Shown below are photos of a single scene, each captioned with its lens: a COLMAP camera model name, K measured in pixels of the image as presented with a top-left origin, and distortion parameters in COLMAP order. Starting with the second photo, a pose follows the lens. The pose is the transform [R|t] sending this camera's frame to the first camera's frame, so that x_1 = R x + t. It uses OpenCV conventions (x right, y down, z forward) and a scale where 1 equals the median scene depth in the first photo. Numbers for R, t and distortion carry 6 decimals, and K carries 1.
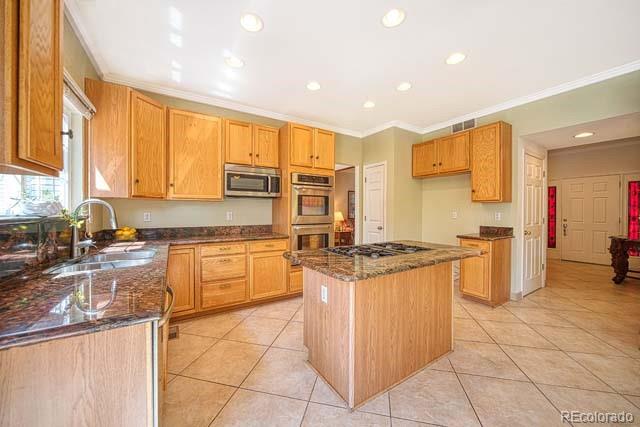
lens RADIAL K [[236.4, 0, 322.9], [0, 236.4, 212.0], [0, 0, 1]] dist [-0.003157, -0.000211]
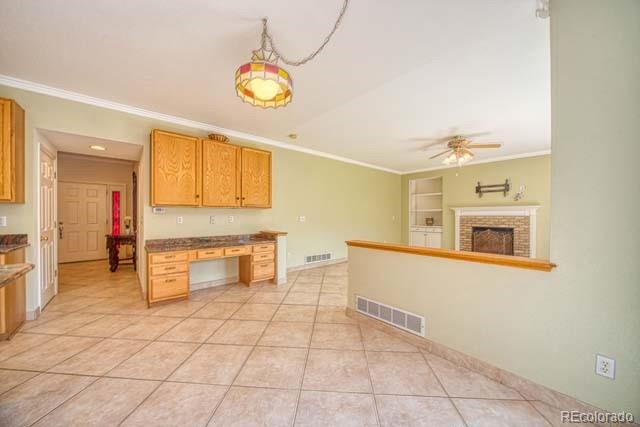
lens RADIAL K [[225.5, 0, 321.0], [0, 225.5, 215.5], [0, 0, 1]] dist [-0.000730, -0.000064]
pose [[-0.141755, -0.004397, 0.989892, -0.110794], [0.001705, 0.999988, 0.004686, -0.000866], [-0.989900, 0.002353, -0.141745, 0.074429]]
